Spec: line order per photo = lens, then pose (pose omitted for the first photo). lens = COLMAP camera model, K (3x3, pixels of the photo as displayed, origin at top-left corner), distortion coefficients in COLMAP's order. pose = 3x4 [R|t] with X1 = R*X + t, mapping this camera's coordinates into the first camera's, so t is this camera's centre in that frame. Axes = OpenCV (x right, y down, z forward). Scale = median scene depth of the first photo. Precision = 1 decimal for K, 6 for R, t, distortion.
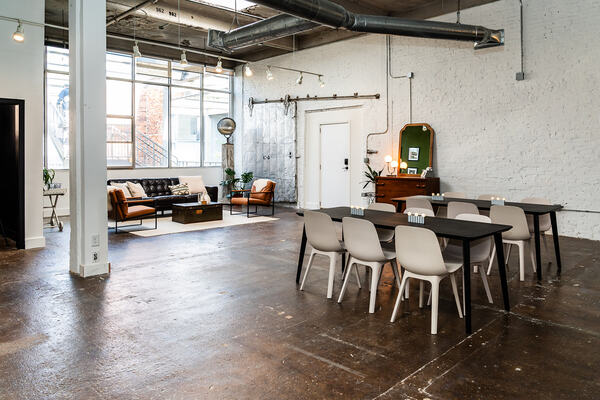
lens RADIAL K [[457.1, 0, 300.3], [0, 457.1, 159.4], [0, 0, 1]] dist [0.034598, -0.000996]
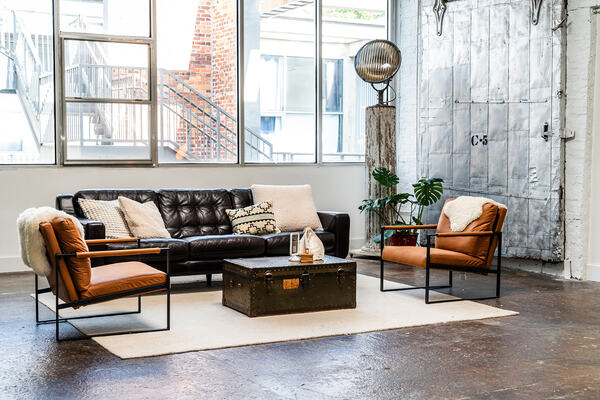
lens RADIAL K [[879.6, 0, 290.6], [0, 879.6, 199.1], [0, 0, 1]] dist [-0.000392, -0.034392]
pose [[0.961582, 0.018500, -0.273892, -0.026722], [-0.005060, 0.998752, 0.049697, 0.010700], [0.274470, -0.046402, 0.960475, 0.280545]]
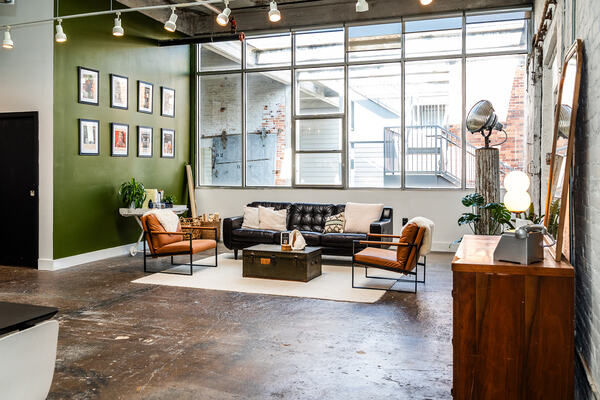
lens RADIAL K [[558.4, 0, 300.0], [0, 558.4, 200.0], [0, 0, 1]] dist [-0.003816, -0.003707]
pose [[0.433986, 0.047646, -0.899659, 0.403555], [-0.006416, 0.998739, 0.049799, -0.005322], [0.900897, -0.015840, 0.433744, 0.605137]]
